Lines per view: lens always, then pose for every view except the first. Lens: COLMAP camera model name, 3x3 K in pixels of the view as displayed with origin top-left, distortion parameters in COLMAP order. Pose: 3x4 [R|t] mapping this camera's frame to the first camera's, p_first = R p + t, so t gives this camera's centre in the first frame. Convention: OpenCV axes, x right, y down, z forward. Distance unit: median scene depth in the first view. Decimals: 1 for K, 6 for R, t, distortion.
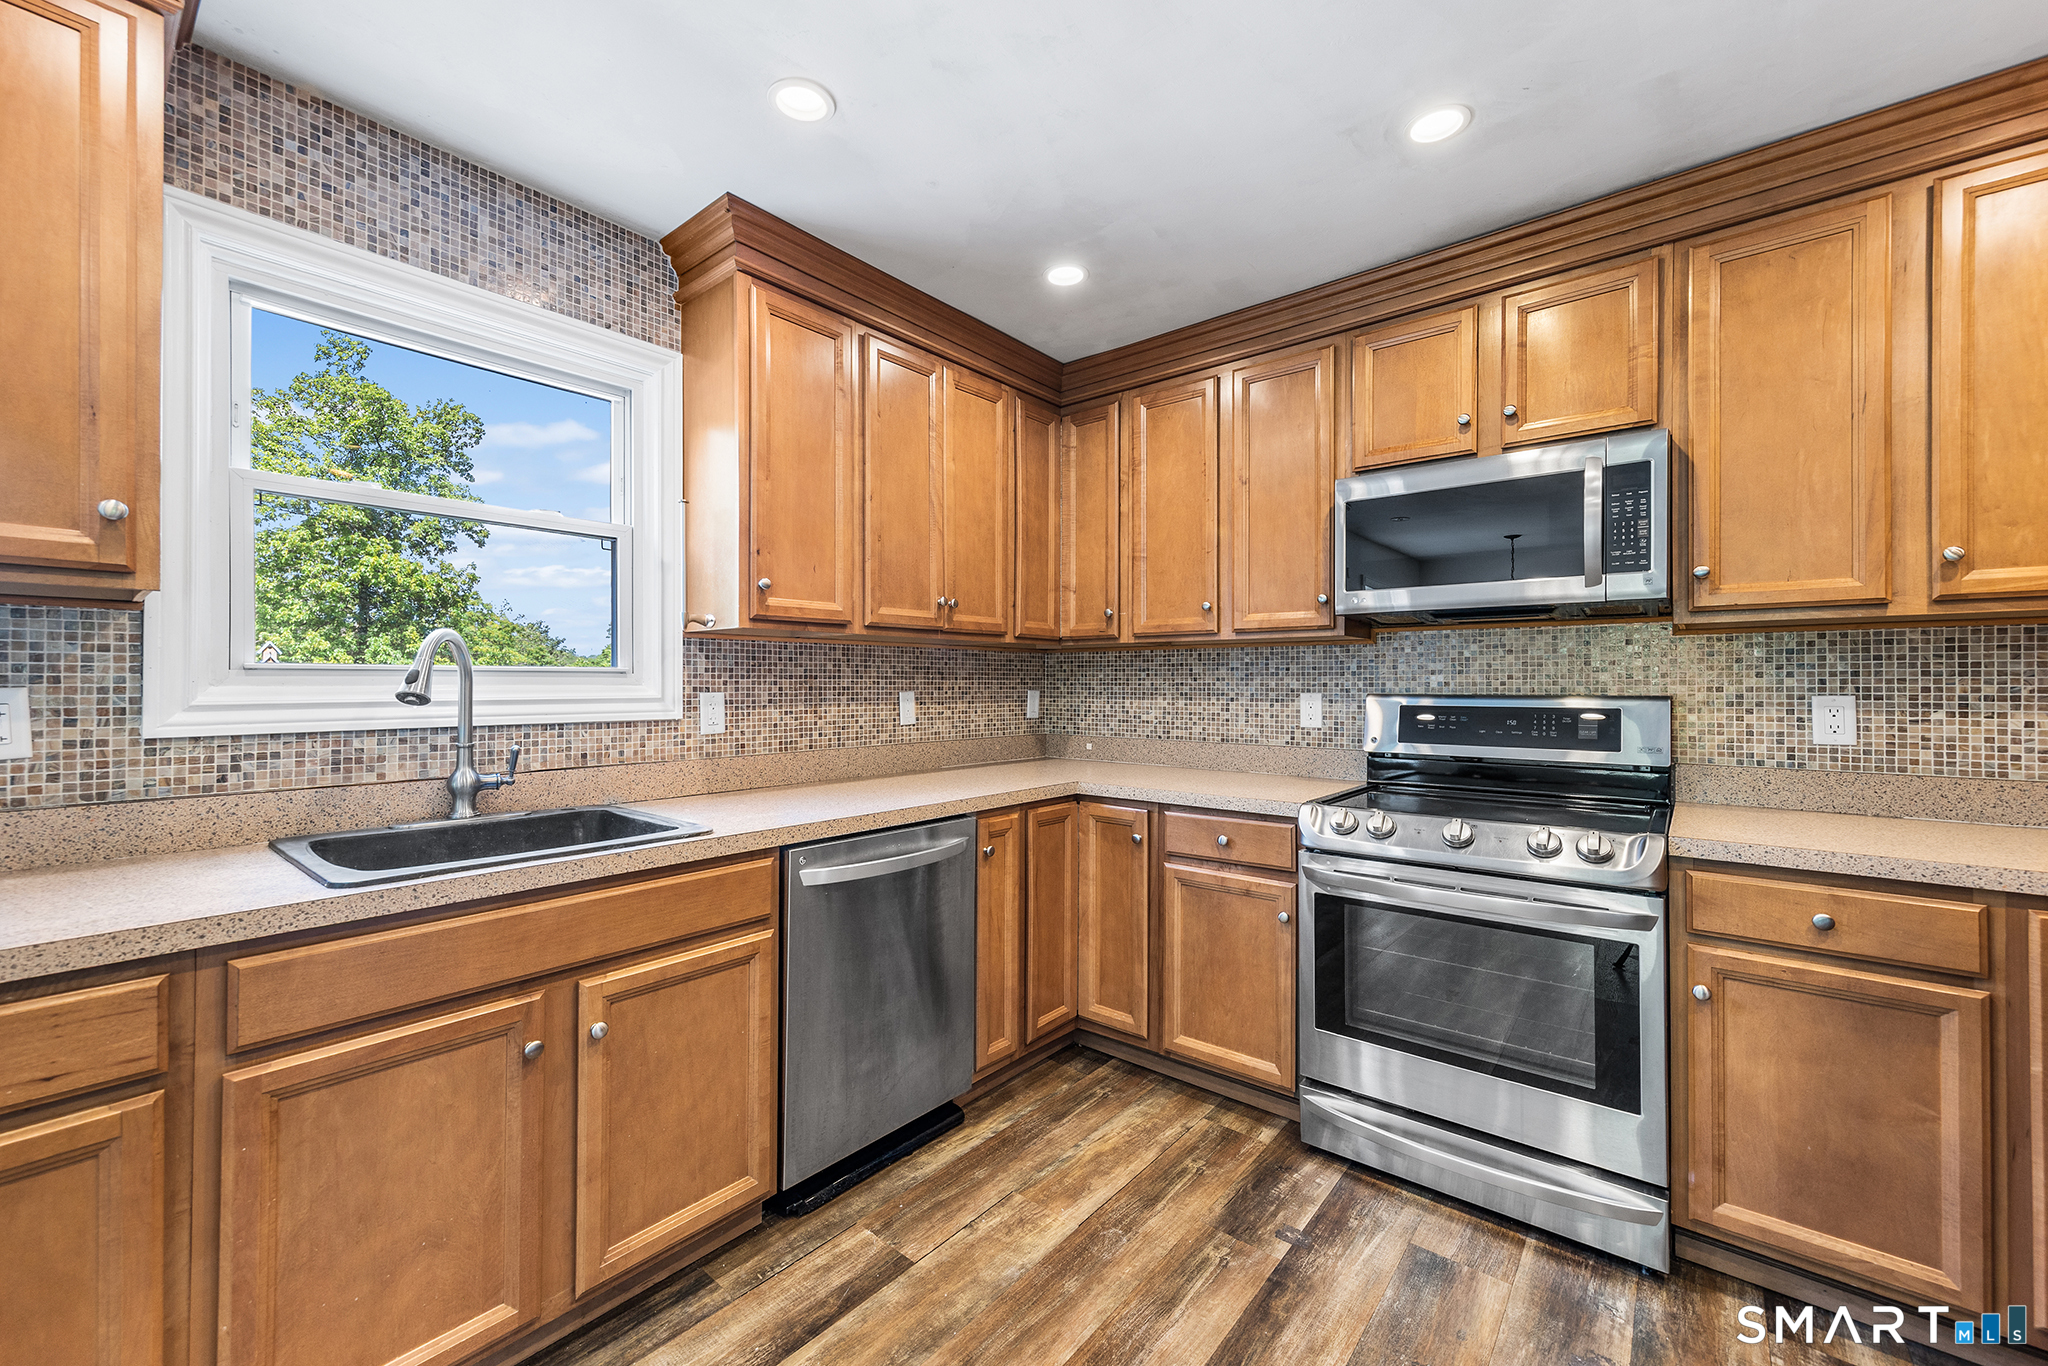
lens RADIAL K [[804.0, 0, 1021.1], [0, 804.0, 678.9], [0, 0, 1]] dist [0.007061, -0.000137]
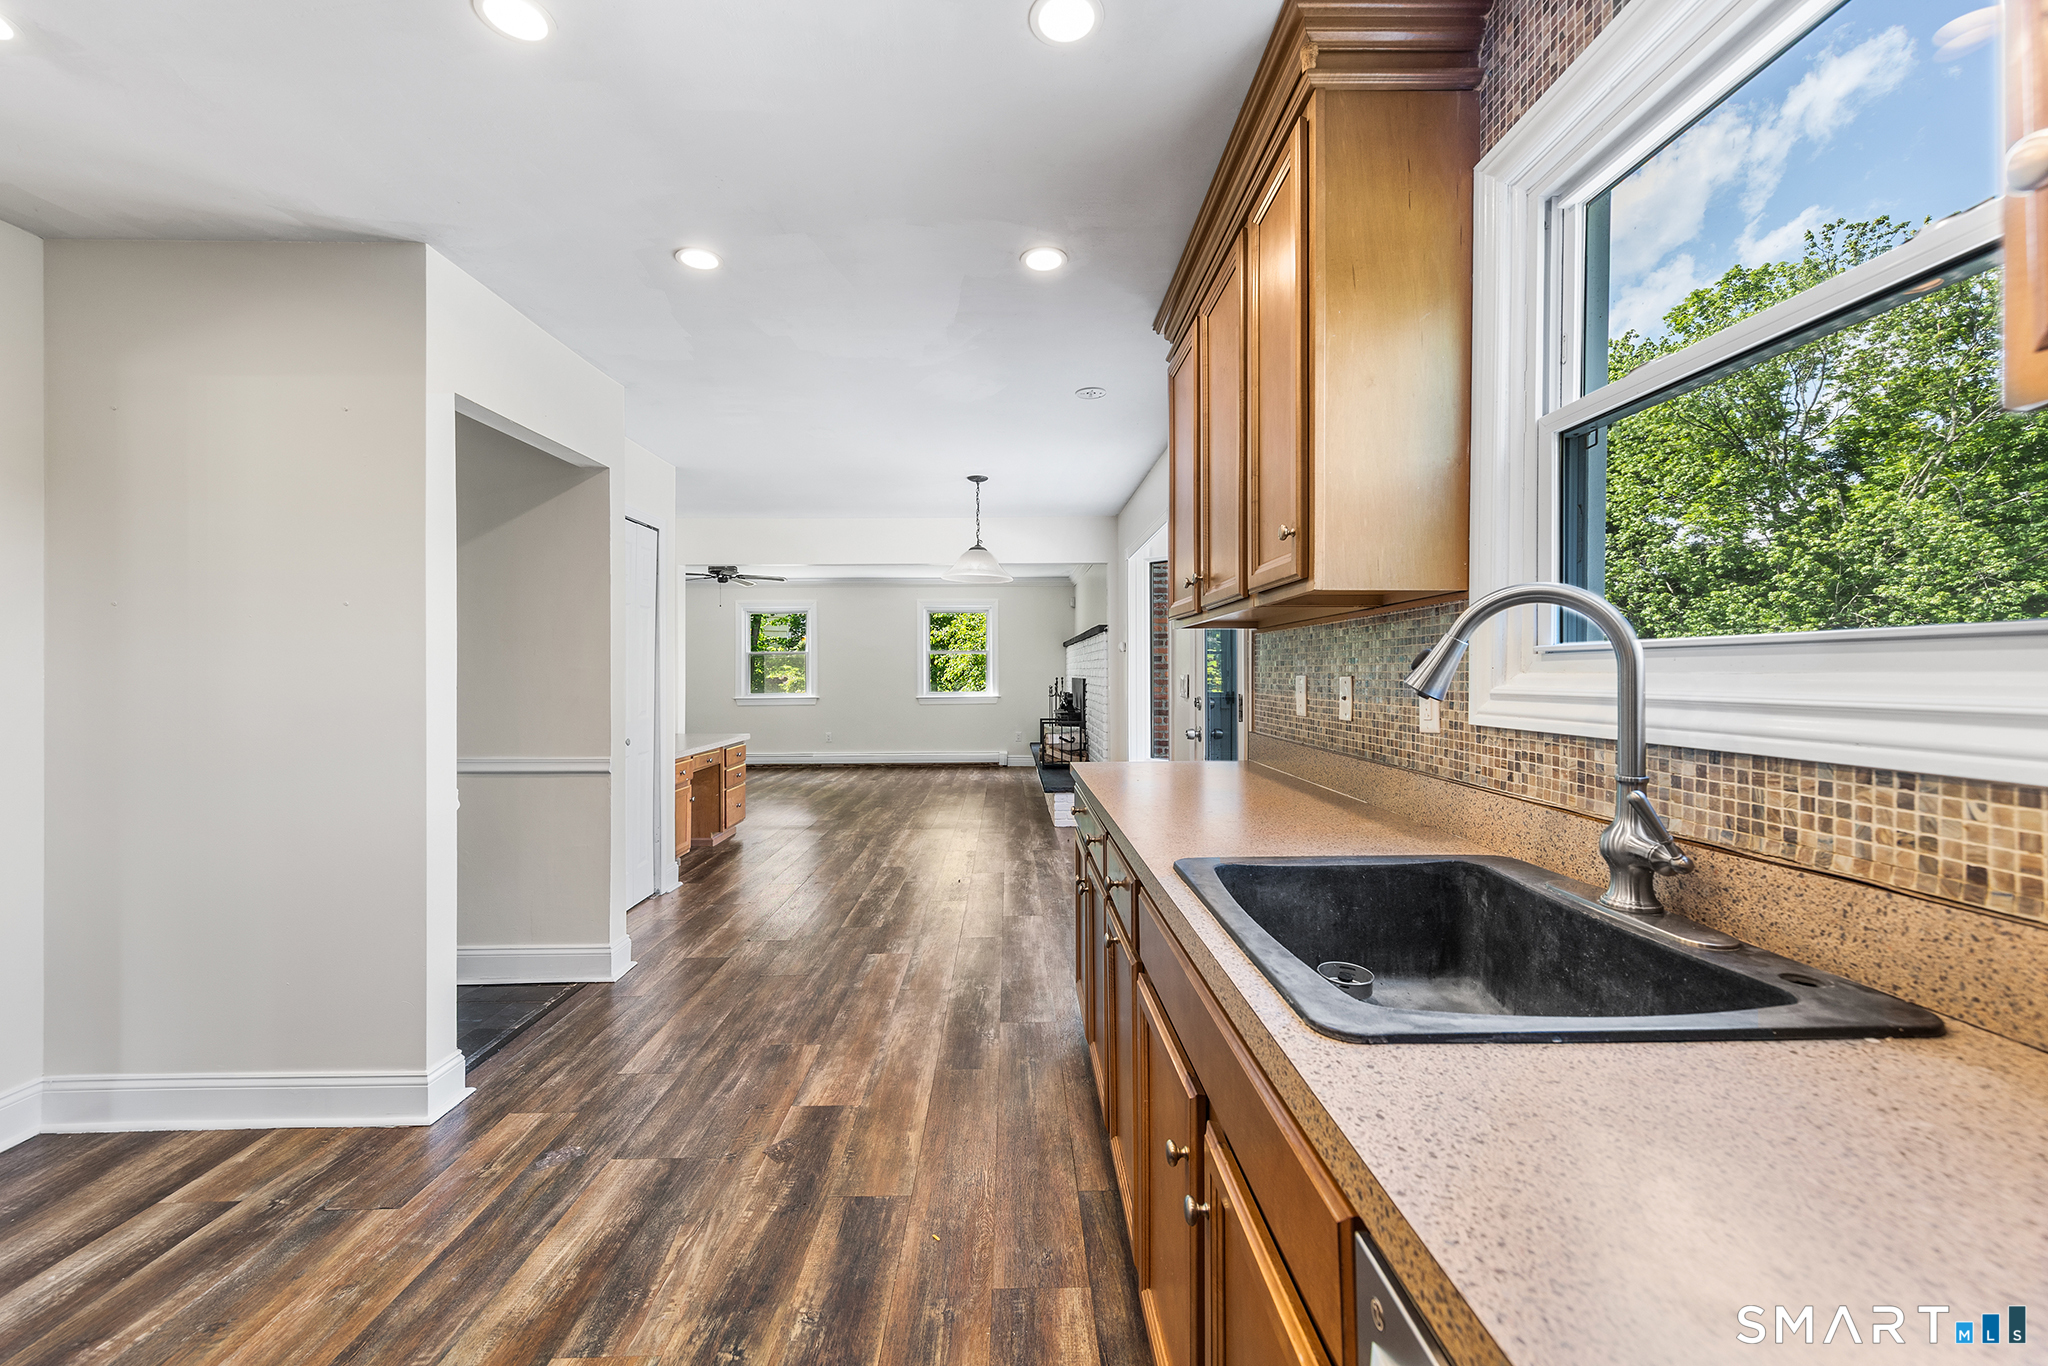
lens RADIAL K [[804.0, 0, 1019.0], [0, 804.0, 680.6], [0, 0, 1]] dist [0.007061, -0.000137]
pose [[-0.753900, 0.007724, -0.656943, 0.003919], [0.004530, 0.999968, 0.006557, 0.007175], [0.656973, 0.001967, -0.753912, 1.061157]]
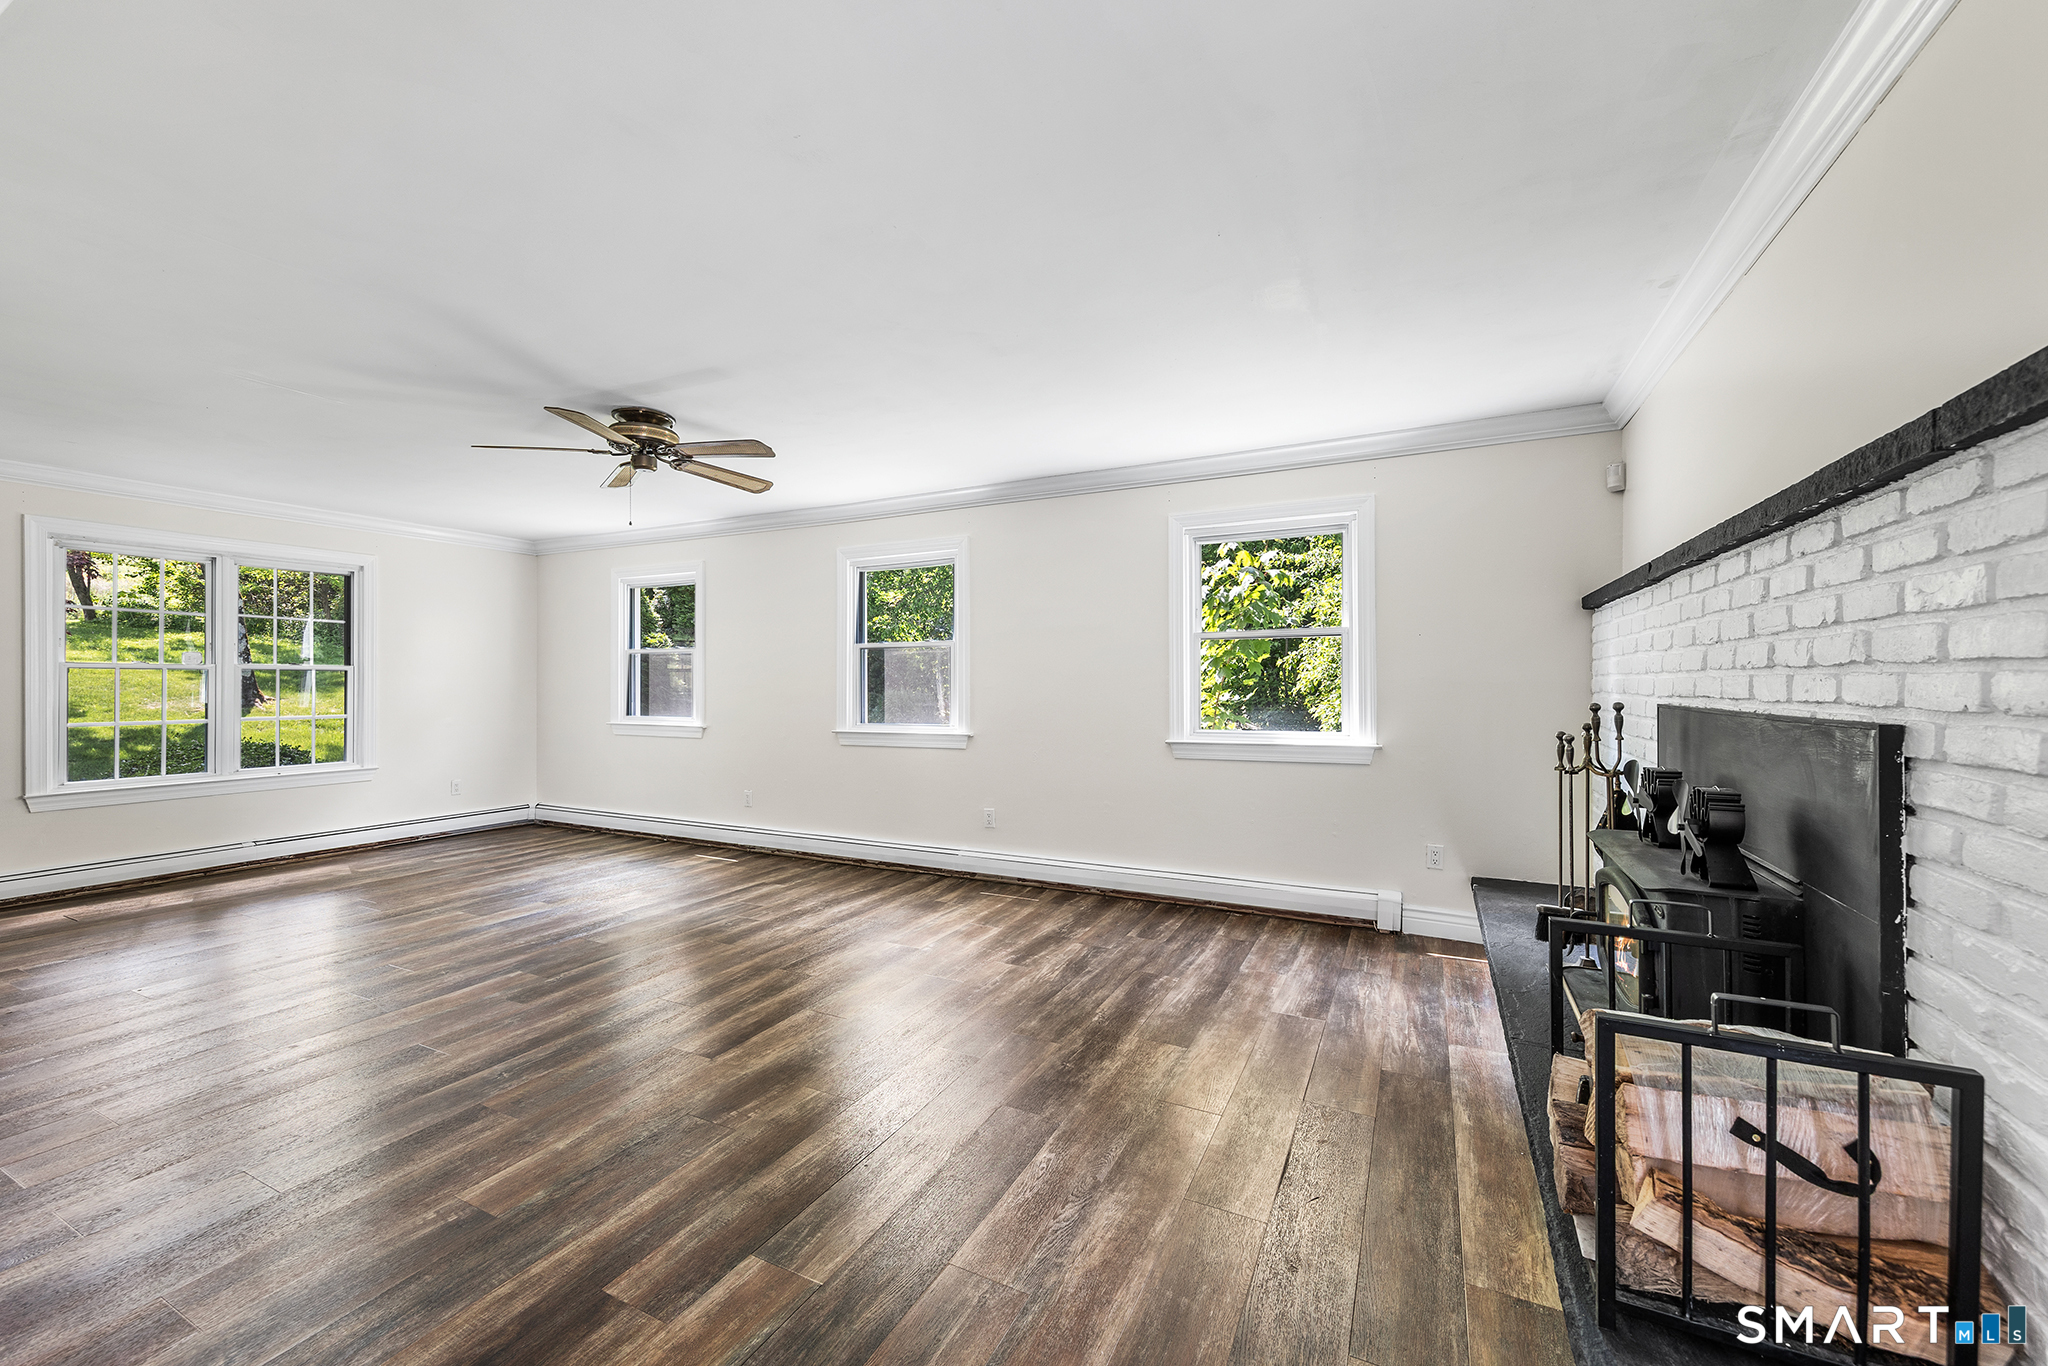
lens RADIAL K [[804.0, 0, 1016.8], [0, 804.0, 681.3], [0, 0, 1]] dist [0.007061, -0.000137]
pose [[-0.973411, -0.000067, -0.229067, -2.069524], [0.001310, 0.999982, -0.005858, -0.007489], [0.229063, -0.006002, -0.973393, -1.302987]]
